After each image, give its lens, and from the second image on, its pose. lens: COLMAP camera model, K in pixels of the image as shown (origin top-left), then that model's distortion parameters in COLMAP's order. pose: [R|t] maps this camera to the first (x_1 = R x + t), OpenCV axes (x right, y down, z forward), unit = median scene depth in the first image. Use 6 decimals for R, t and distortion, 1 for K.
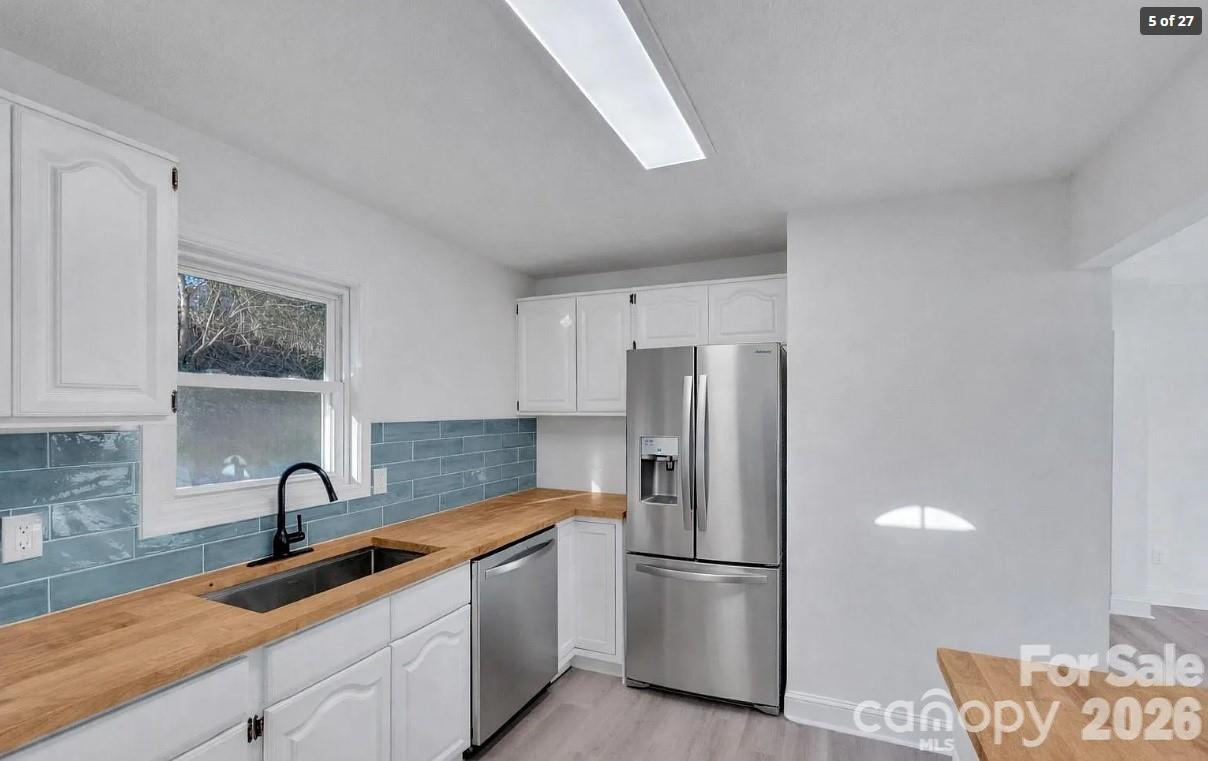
lens RADIAL K [[520.3, 0, 603.6], [0, 520.3, 410.6], [0, 0, 1]] dist [0.000044, 0.000062]
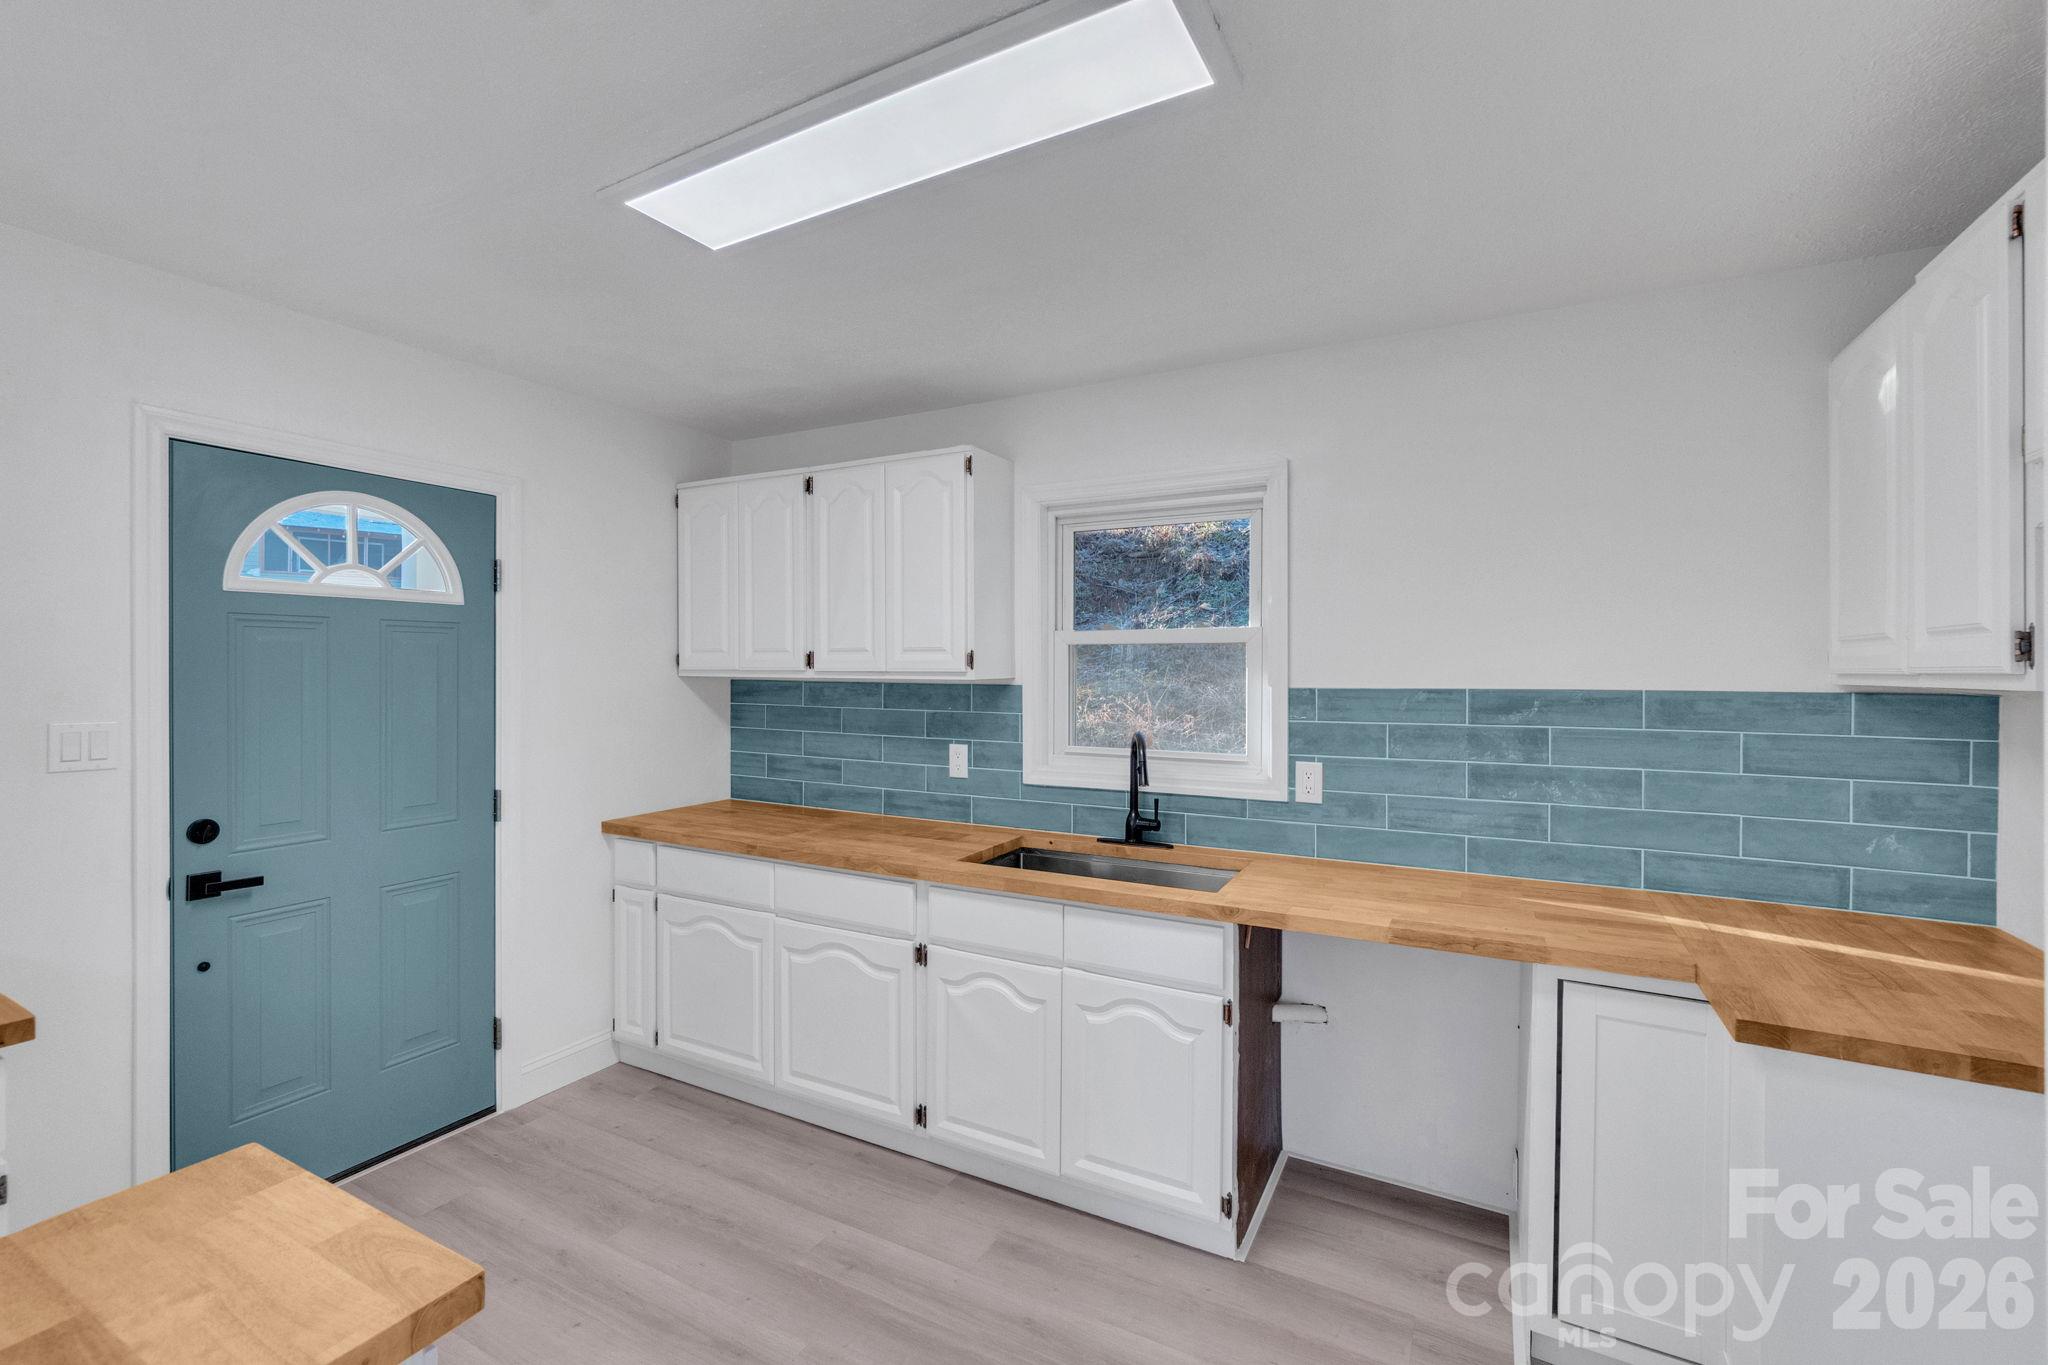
lens RADIAL K [[859.4, 0, 1024.0], [0, 859.4, 682.5], [0, 0, 1]] dist [-0.001089, -0.000190]
pose [[-0.065421, 0.010106, -0.997807, 0.654331], [-0.004562, 0.999935, 0.010427, 0.007498], [0.997847, 0.005234, -0.065371, 0.771106]]
